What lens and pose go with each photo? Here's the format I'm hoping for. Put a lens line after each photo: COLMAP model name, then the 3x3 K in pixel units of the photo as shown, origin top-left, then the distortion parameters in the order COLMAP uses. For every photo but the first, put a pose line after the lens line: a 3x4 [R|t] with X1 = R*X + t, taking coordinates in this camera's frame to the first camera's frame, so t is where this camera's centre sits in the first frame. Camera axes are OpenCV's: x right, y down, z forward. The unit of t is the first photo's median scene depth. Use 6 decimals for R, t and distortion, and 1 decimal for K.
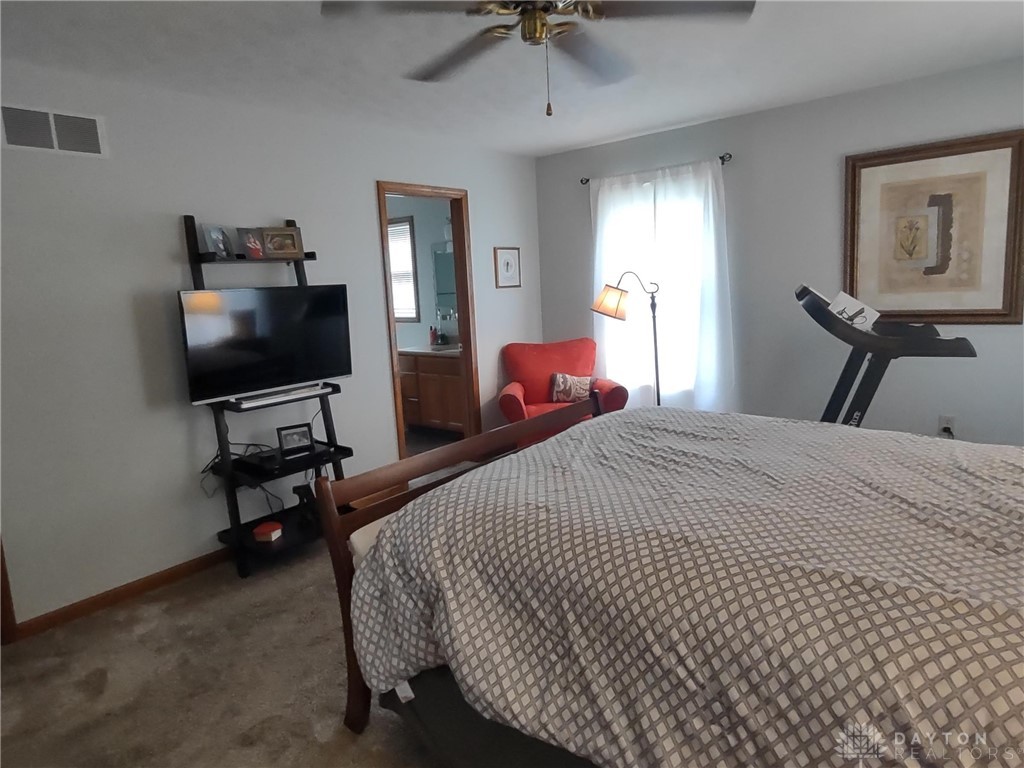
lens RADIAL K [[618.1, 0, 511.3], [0, 618.1, 381.3], [0, 0, 1]] dist [0.007293, -0.003256]
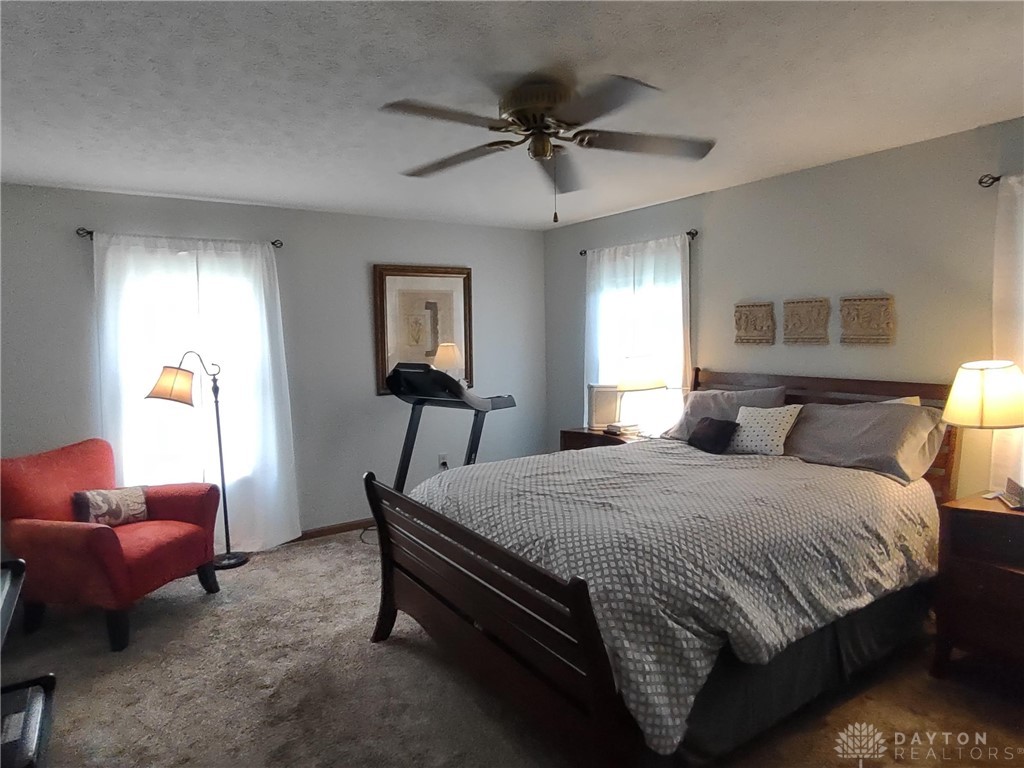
lens RADIAL K [[618.1, 0, 510.9], [0, 618.1, 377.7], [0, 0, 1]] dist [0.007293, -0.003256]
pose [[0.280191, -0.026051, 0.959591, -0.622668], [0.161621, 0.986642, -0.020407, -0.064260], [-0.946241, 0.160808, 0.280659, 0.428805]]
